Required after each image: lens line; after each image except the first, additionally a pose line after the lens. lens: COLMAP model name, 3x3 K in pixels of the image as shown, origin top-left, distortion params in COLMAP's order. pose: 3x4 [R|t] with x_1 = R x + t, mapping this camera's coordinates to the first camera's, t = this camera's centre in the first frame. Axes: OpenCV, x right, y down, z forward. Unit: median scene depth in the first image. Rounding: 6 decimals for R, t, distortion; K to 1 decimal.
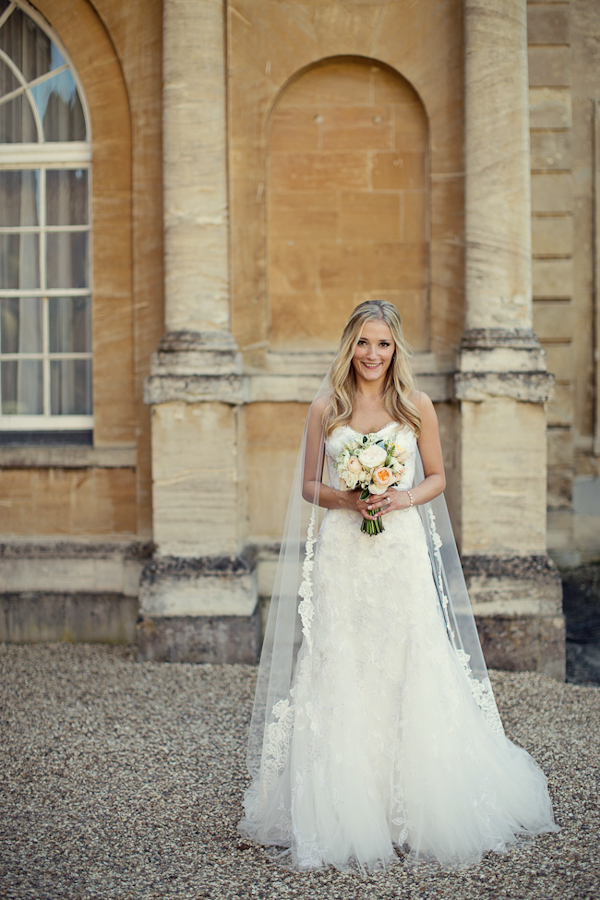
lens RADIAL K [[1389.2, 0, 300.3], [0, 1389.2, 429.5], [0, 0, 1]] dist [-0.175726, 0.350883]
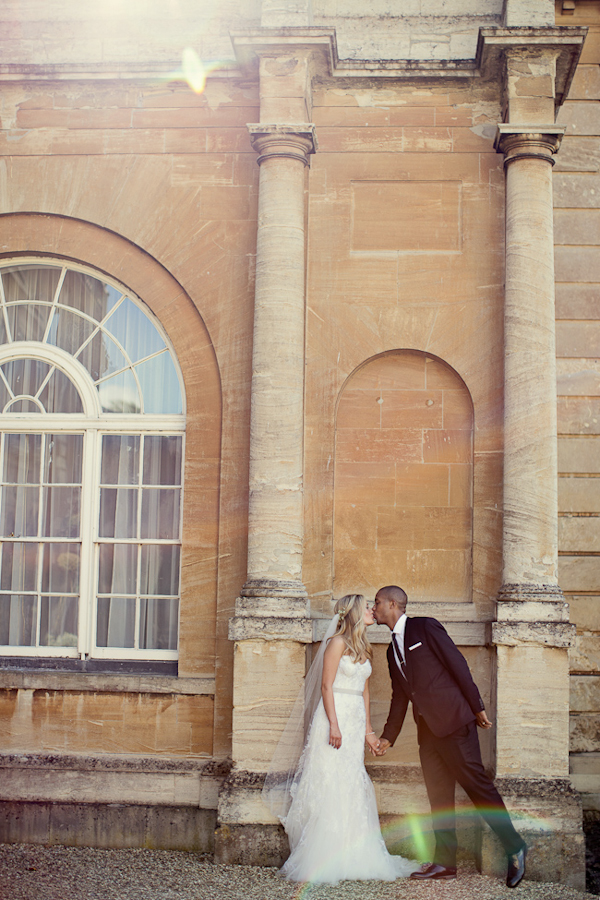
lens RADIAL K [[1389.2, 0, 300.3], [0, 1389.2, 429.5], [0, 0, 1]] dist [-0.175726, 0.350883]
pose [[0.999090, 0.024752, -0.034731, -0.014287], [-0.030408, 0.984422, -0.173171, 0.006757], [0.029903, 0.174069, 0.984279, -0.183483]]
